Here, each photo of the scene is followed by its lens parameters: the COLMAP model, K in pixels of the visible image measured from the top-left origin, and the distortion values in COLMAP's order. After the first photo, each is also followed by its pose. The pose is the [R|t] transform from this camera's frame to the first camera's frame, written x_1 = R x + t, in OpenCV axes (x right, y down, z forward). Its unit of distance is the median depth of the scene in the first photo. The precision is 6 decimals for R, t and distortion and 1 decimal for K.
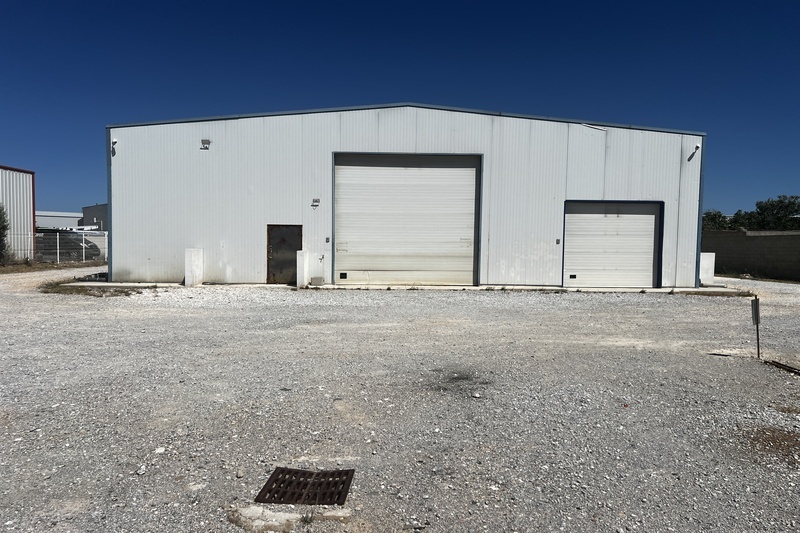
lens RADIAL K [[605.4, 0, 400.0], [0, 605.4, 266.5], [0, 0, 1]] dist [0.038748, -0.005641]
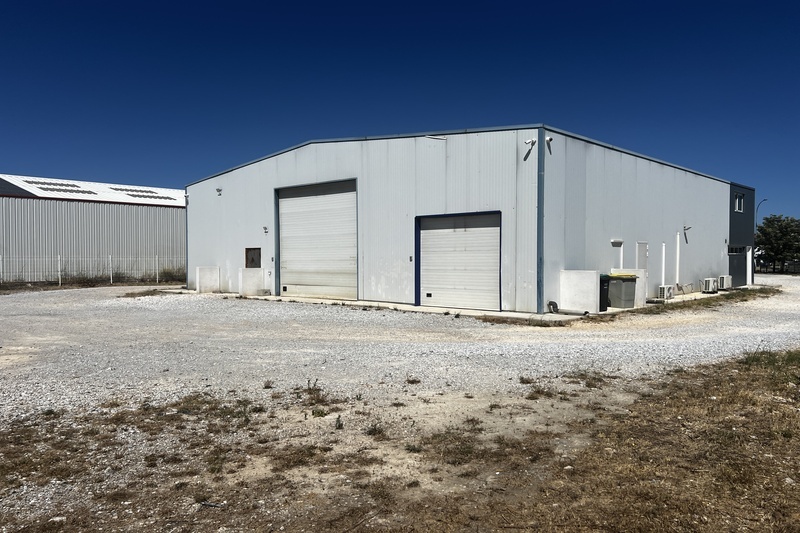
lens RADIAL K [[605.4, 0, 400.0], [0, 605.4, 266.5], [0, 0, 1]] dist [0.038748, -0.005641]
pose [[0.711797, -0.001573, -0.702383, 0.935568], [-0.028212, 0.999126, -0.030828, 0.001789], [0.701818, 0.041759, 0.711131, 0.299585]]
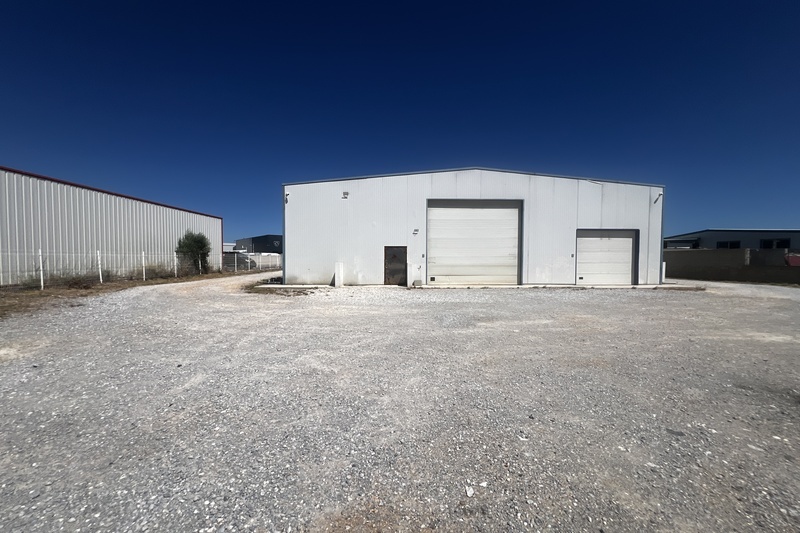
lens RADIAL K [[324.1, 0, 400.0], [0, 324.1, 266.5], [0, 0, 1]] dist [-0.000420, 0.000242]
pose [[0.999959, -0.009078, 0.000304, -0.179119], [0.009081, 0.999878, -0.012707, -0.007041], [-0.000189, 0.012709, 0.999919, 0.176331]]
